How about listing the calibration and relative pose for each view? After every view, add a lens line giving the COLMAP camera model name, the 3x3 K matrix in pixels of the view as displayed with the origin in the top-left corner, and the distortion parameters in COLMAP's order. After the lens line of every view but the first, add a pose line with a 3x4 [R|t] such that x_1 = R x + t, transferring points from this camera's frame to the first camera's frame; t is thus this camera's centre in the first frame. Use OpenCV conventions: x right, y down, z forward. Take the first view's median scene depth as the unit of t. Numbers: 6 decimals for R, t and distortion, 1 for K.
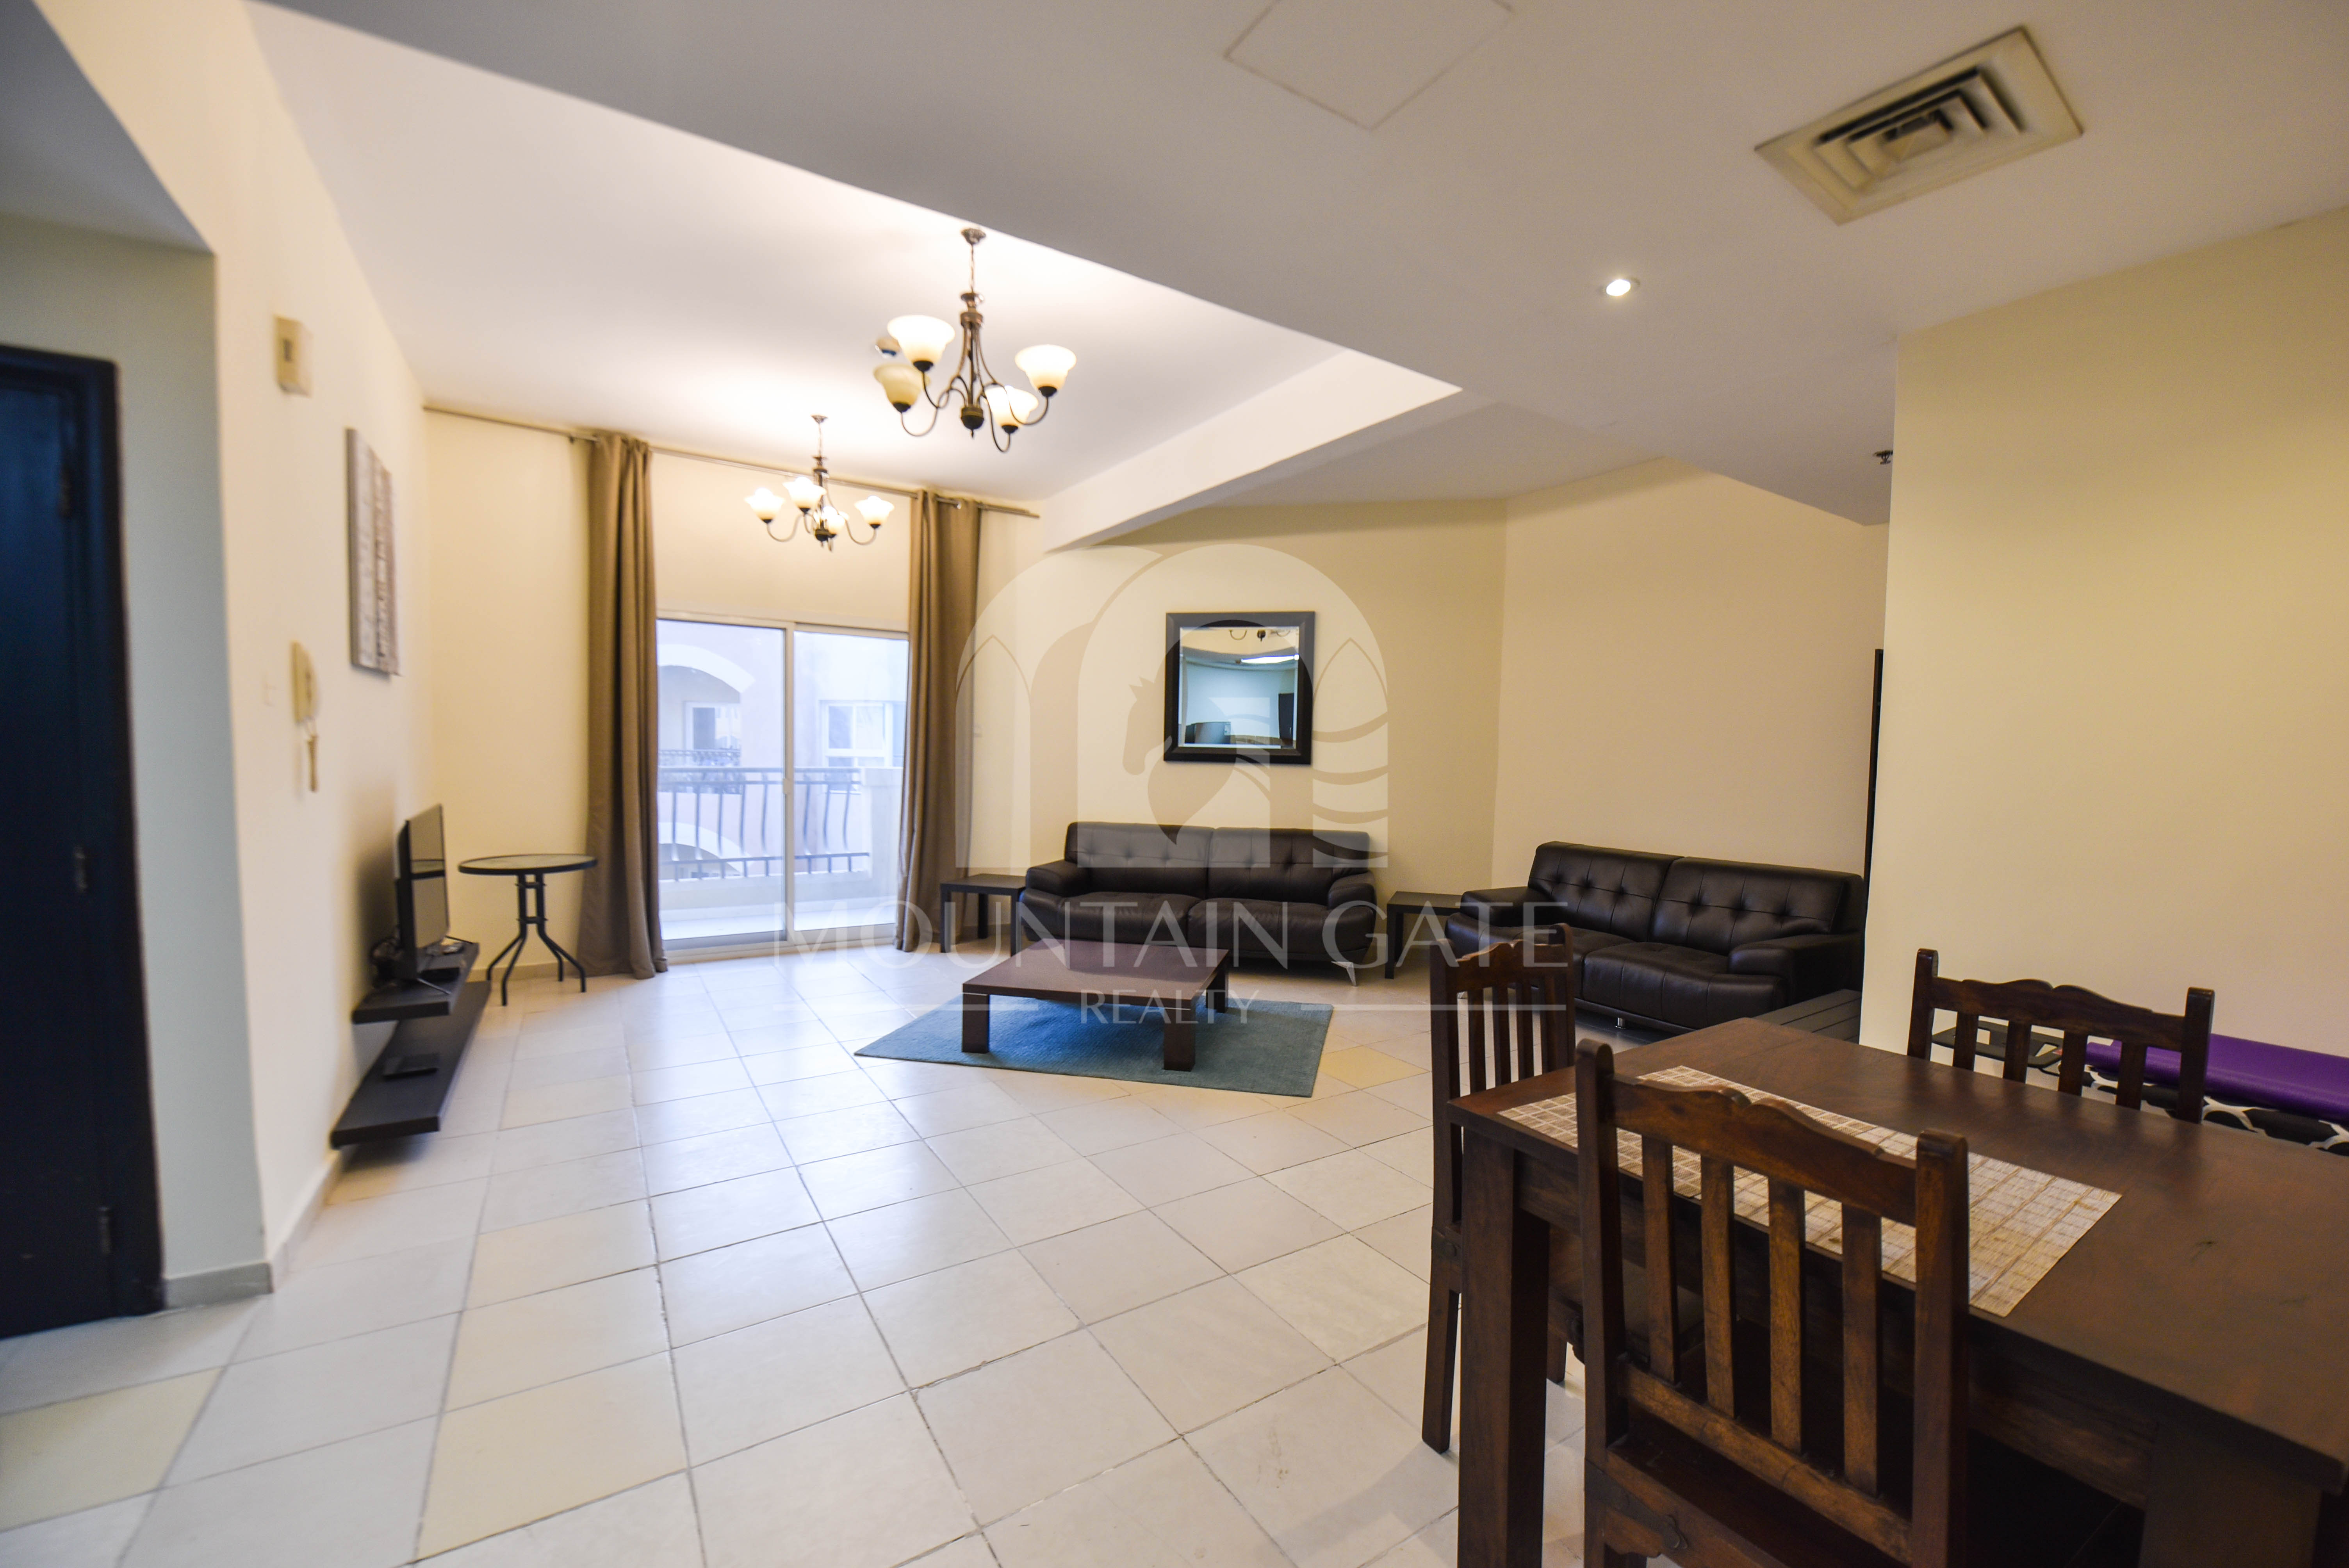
lens RADIAL K [[932.2, 0, 1193.7], [0, 932.2, 808.1], [0, 0, 1]] dist [-0.016310, -0.003097]
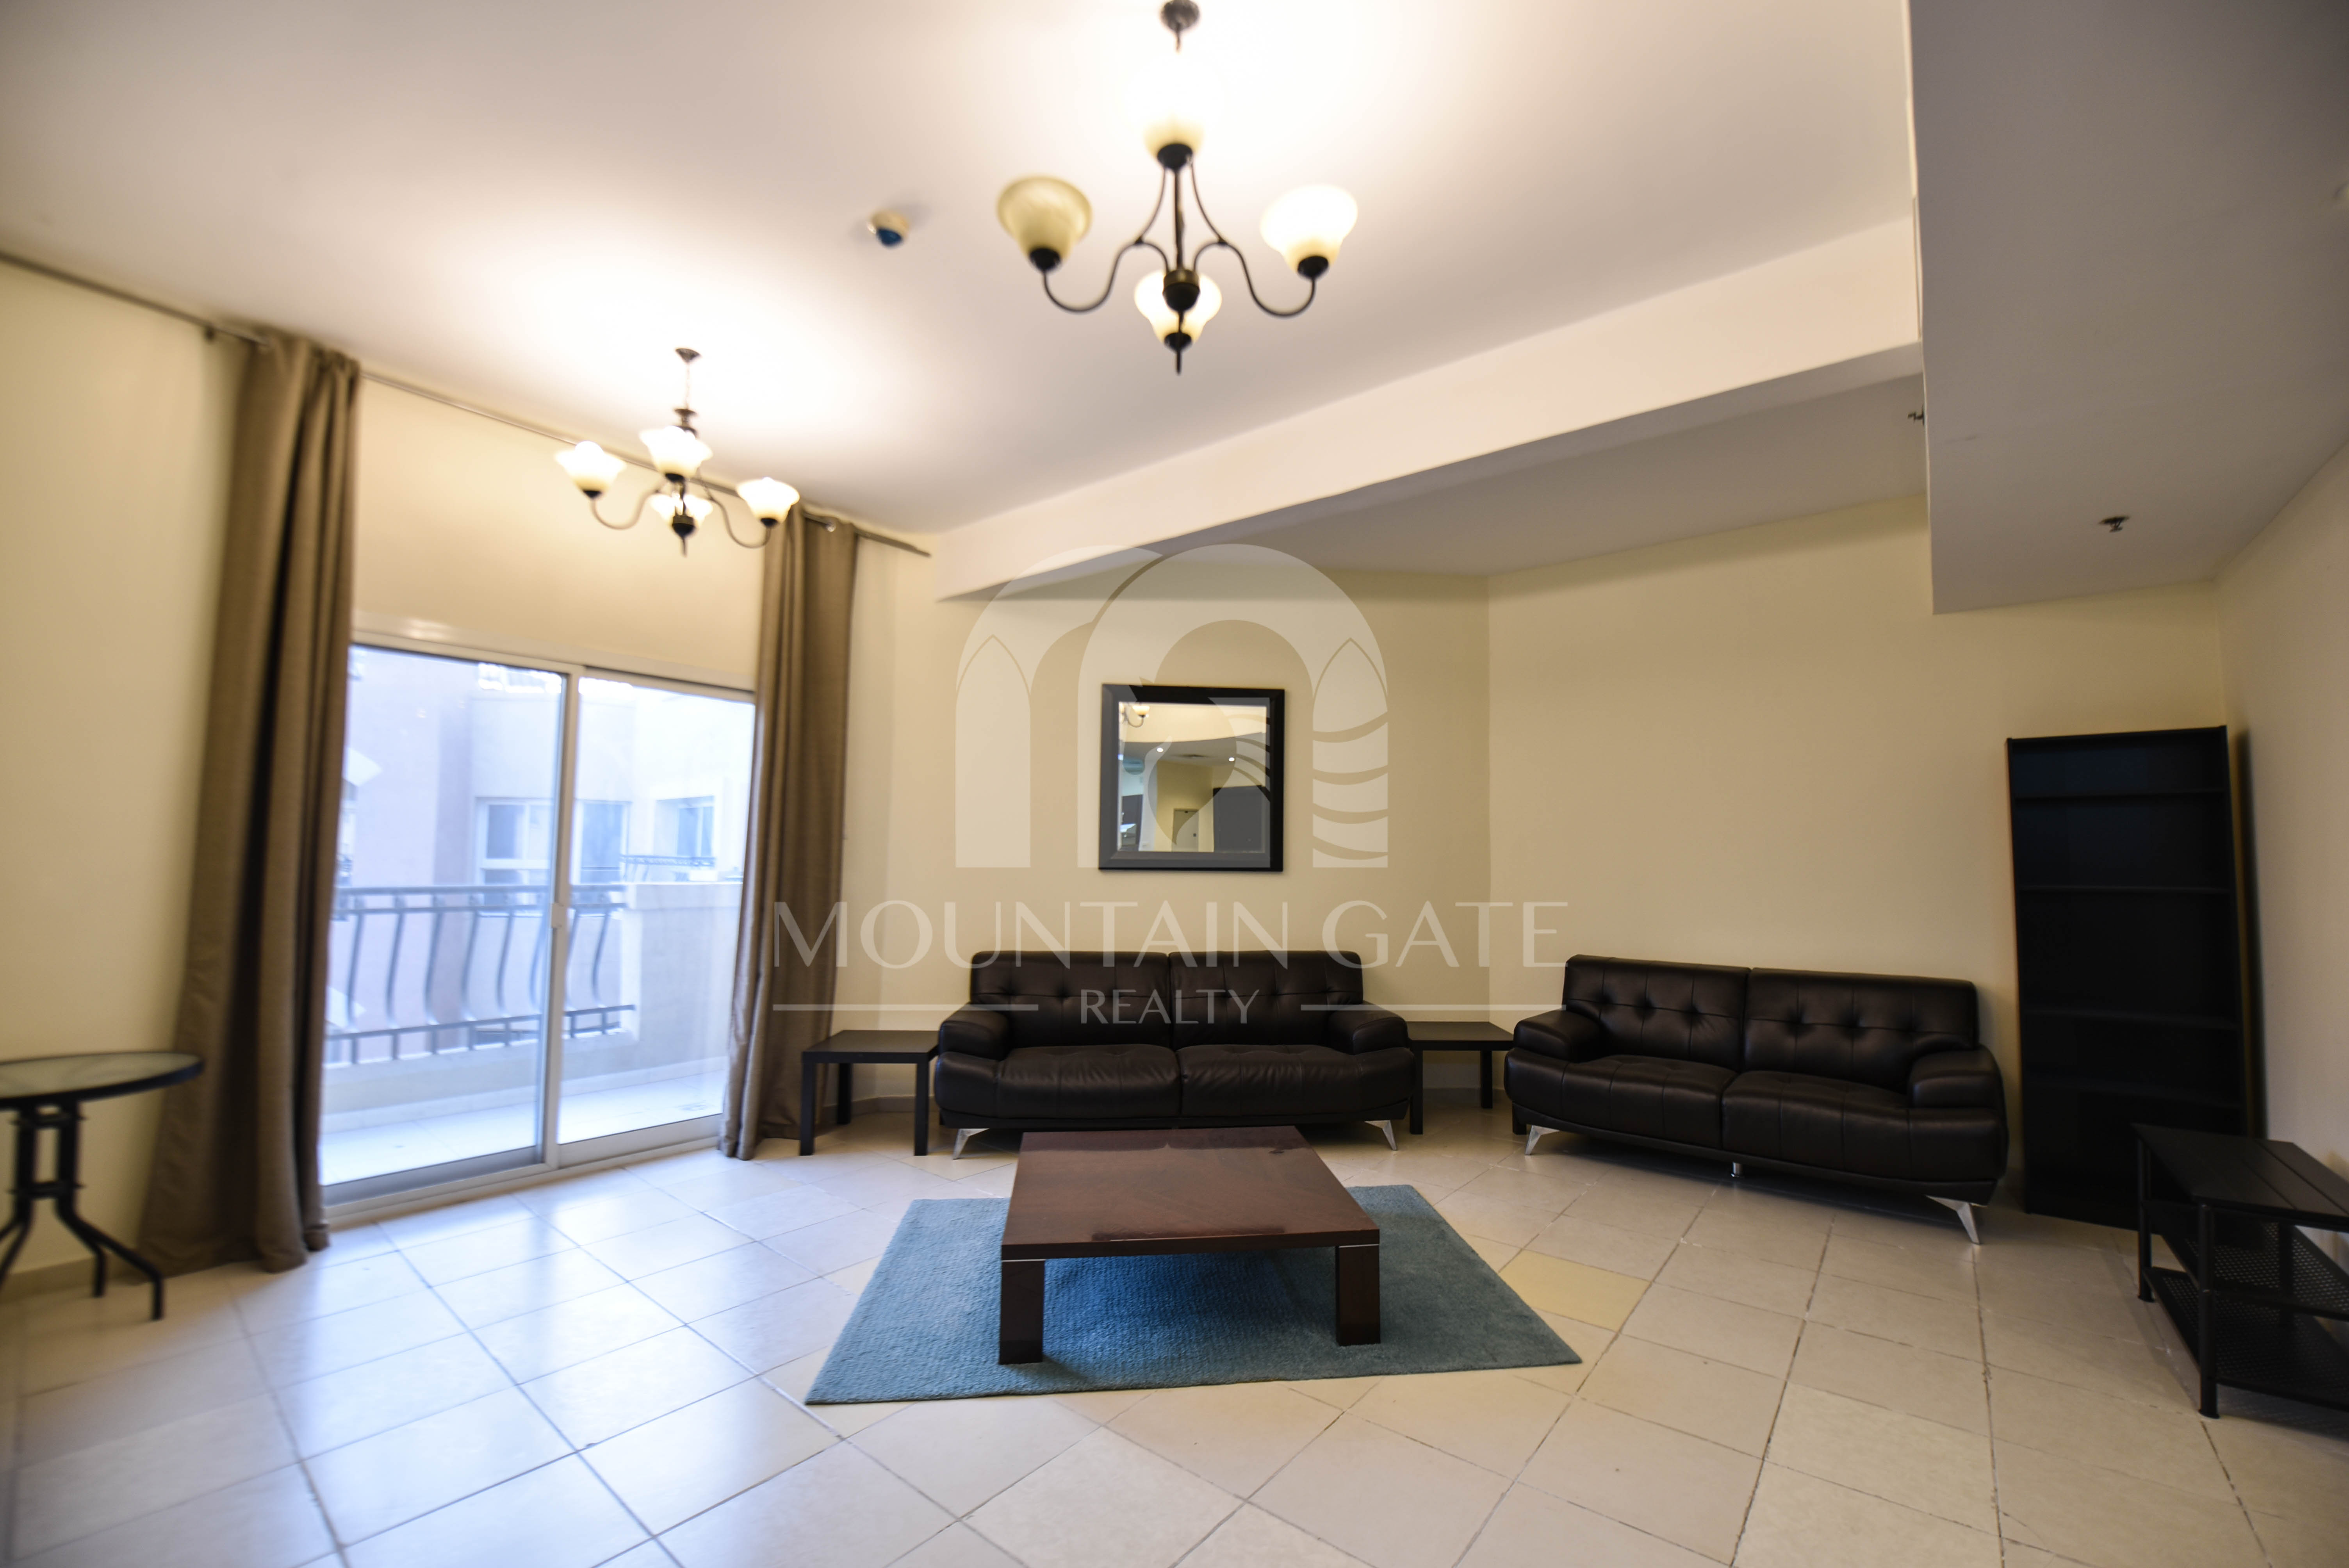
lens RADIAL K [[932.2, 0, 1193.7], [0, 932.2, 808.1], [0, 0, 1]] dist [-0.016310, -0.003097]
pose [[0.950632, 0.007804, 0.310222, -0.302679], [0.028018, 0.993442, -0.110848, -0.019436], [-0.309052, 0.114067, 0.944180, 0.350539]]
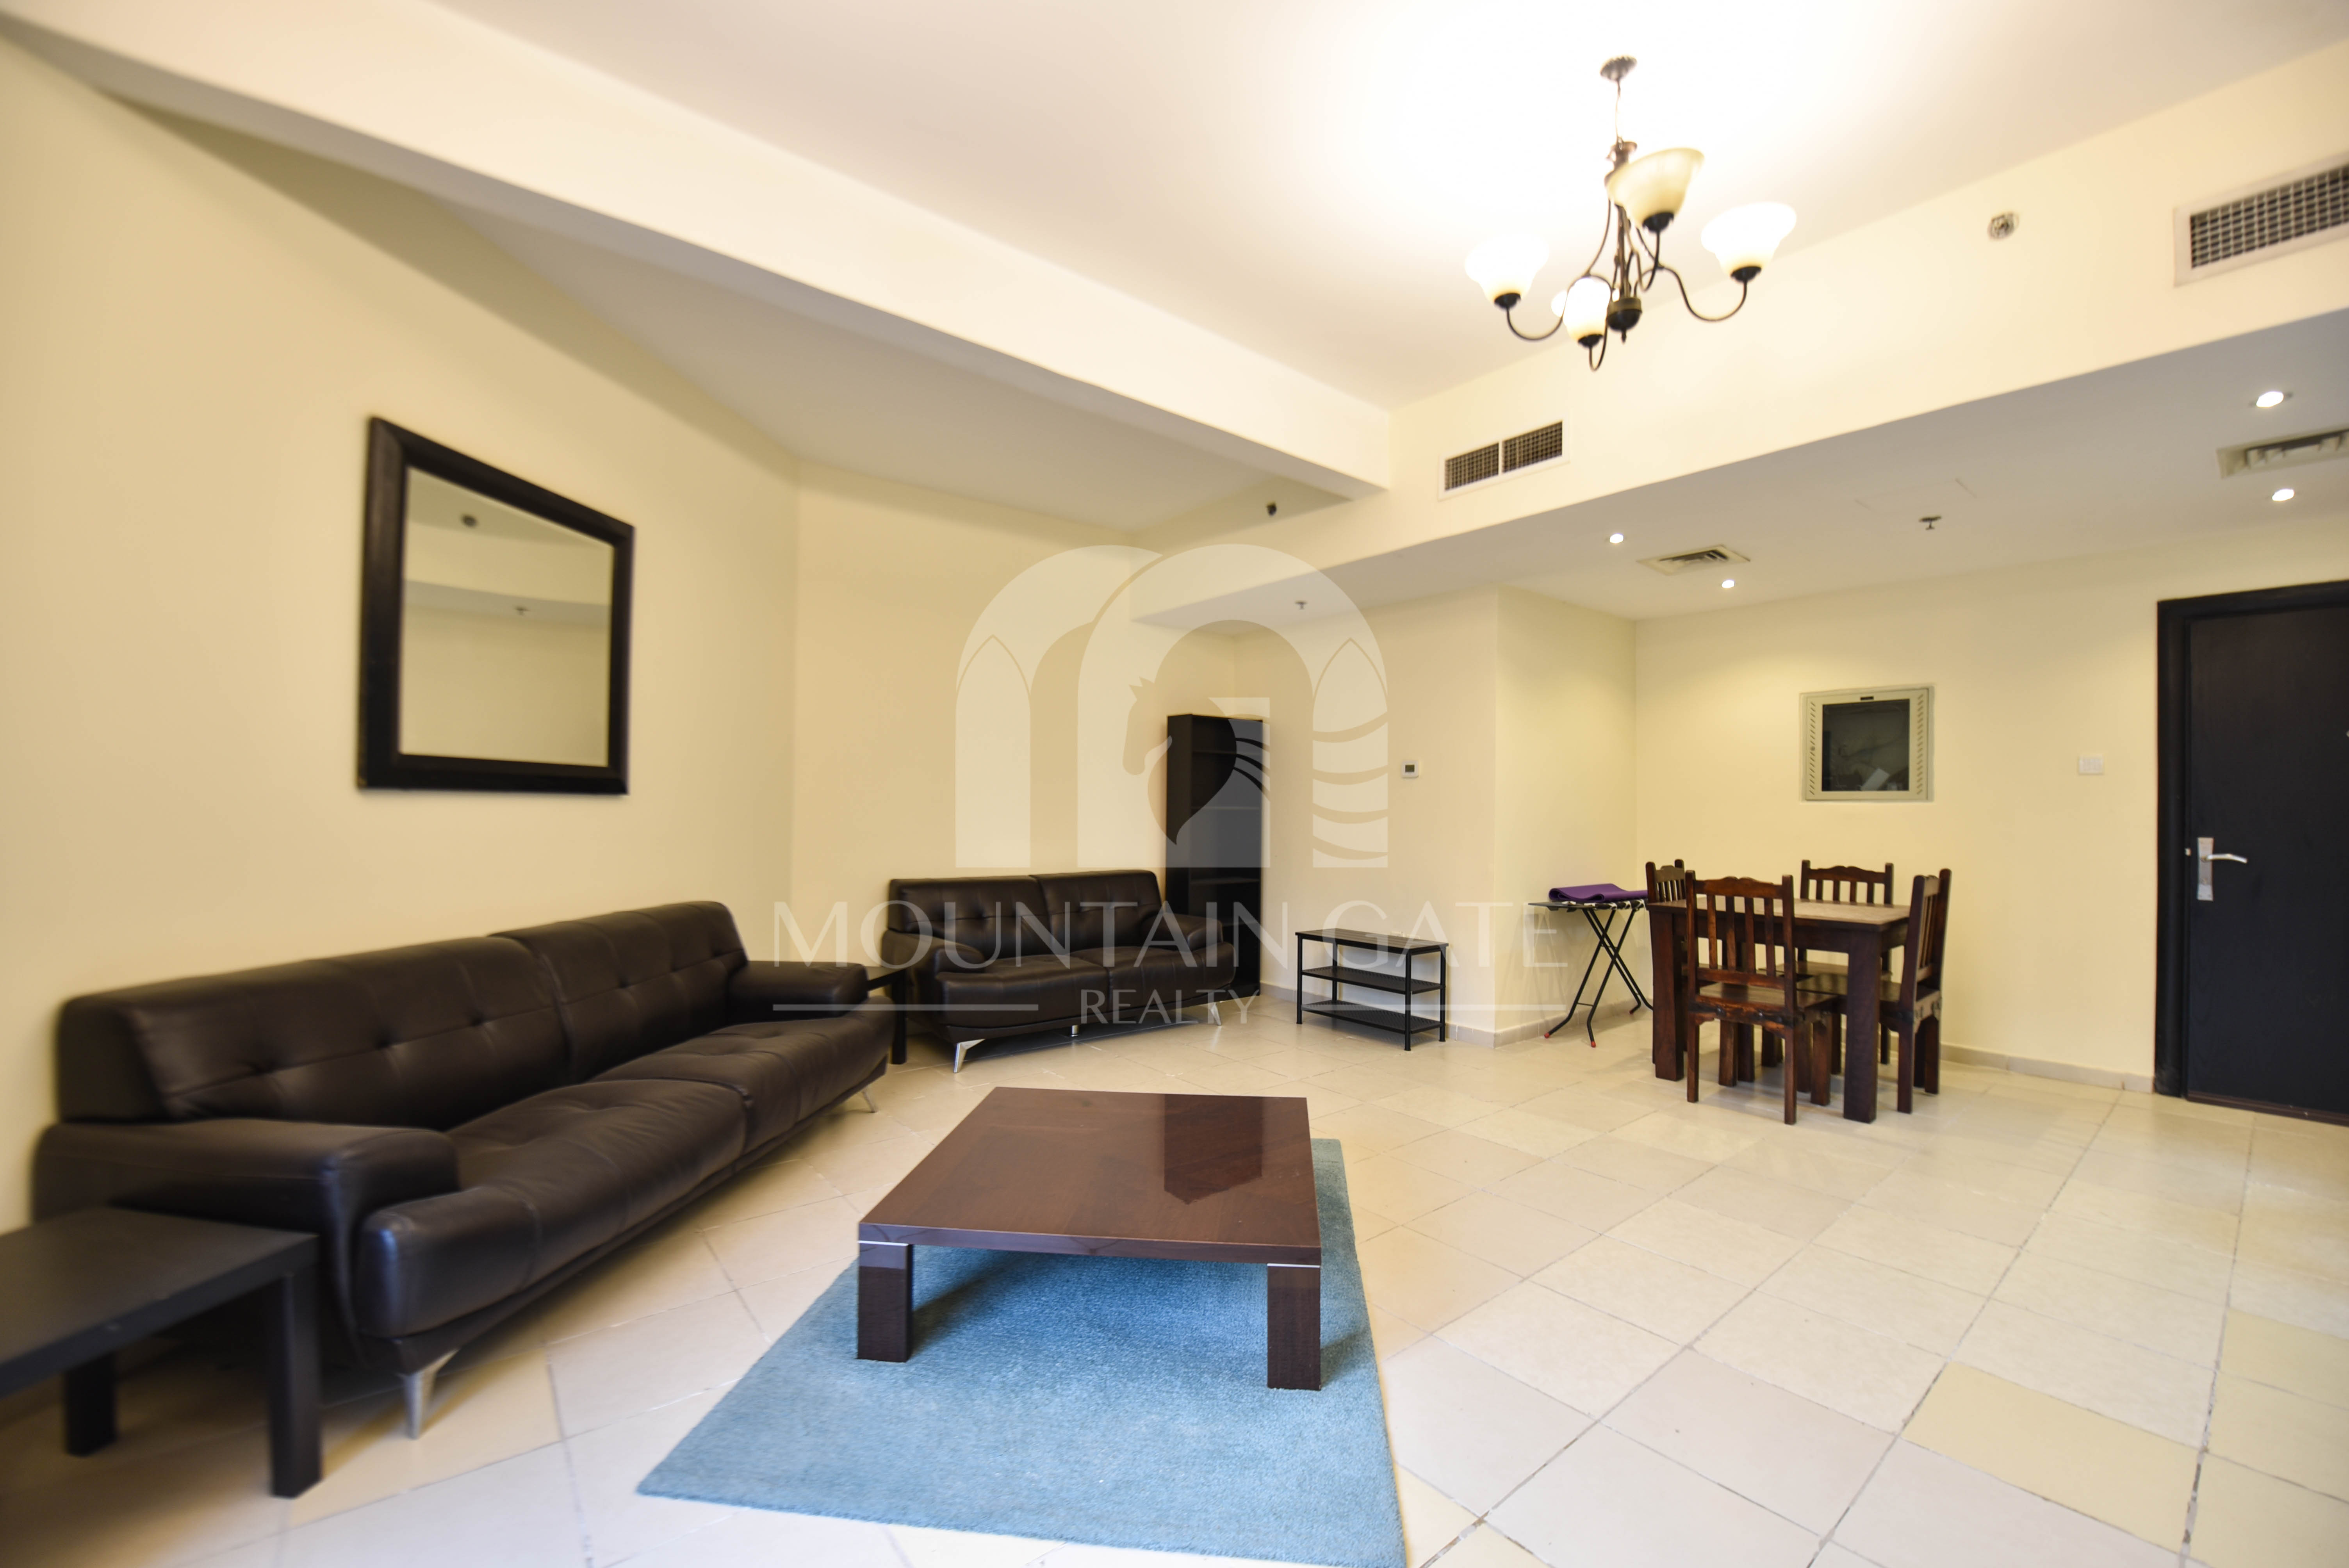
lens RADIAL K [[932.2, 0, 1193.7], [0, 932.2, 808.1], [0, 0, 1]] dist [-0.016310, -0.003097]
pose [[-0.098842, -0.019883, 0.994904, -0.682728], [0.050216, 0.998427, 0.024942, -0.051521], [-0.993835, 0.052426, -0.097688, 1.045373]]
